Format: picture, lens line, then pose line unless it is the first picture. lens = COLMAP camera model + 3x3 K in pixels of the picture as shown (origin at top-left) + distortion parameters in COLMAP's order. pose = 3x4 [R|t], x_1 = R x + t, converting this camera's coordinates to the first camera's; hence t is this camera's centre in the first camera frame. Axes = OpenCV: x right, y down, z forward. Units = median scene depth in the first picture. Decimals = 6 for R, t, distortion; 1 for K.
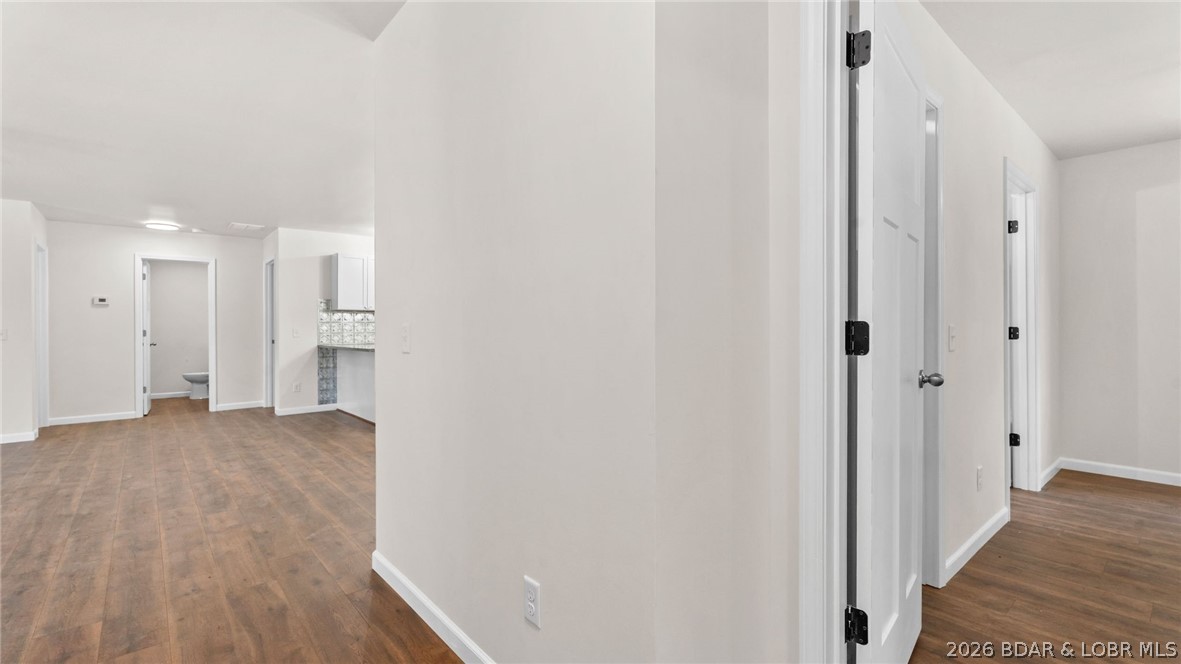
lens RADIAL K [[525.9, 0, 590.9], [0, 525.9, 330.3], [0, 0, 1]] dist [0.002353, 0.000091]
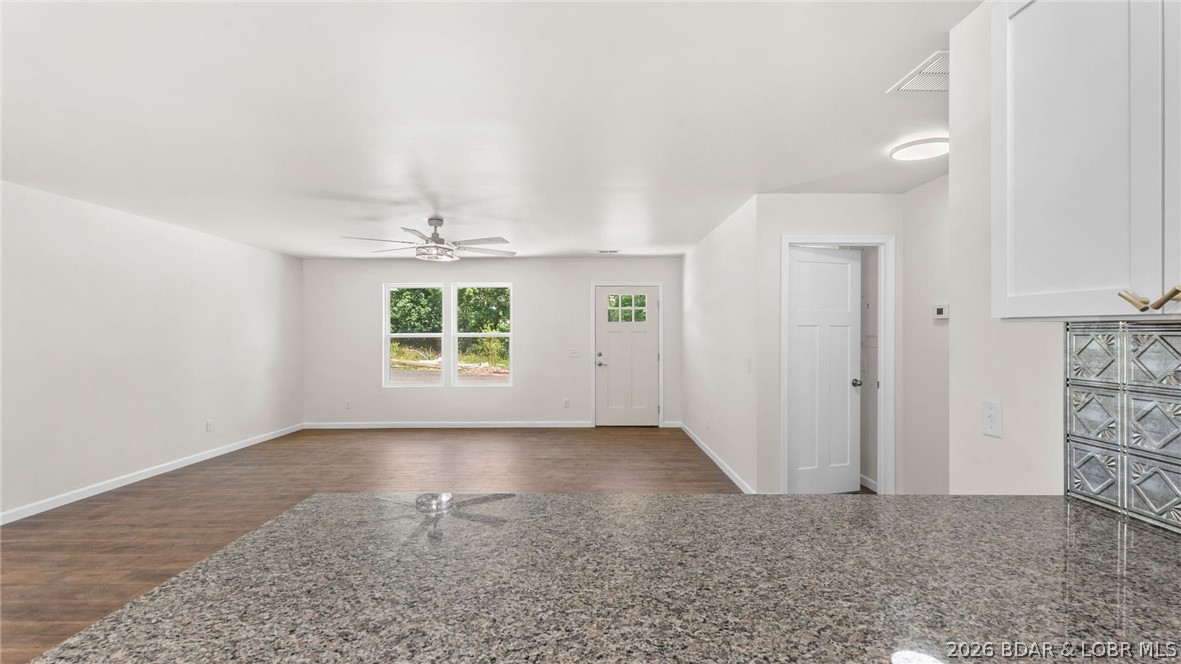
lens RADIAL K [[525.9, 0, 585.9], [0, 525.9, 325.7], [0, 0, 1]] dist [0.002353, 0.000091]
pose [[-0.656787, -0.001988, -0.754074, -0.249710], [0.000810, 0.999994, -0.003342, -0.037708], [0.754076, -0.002806, -0.656781, 1.012234]]
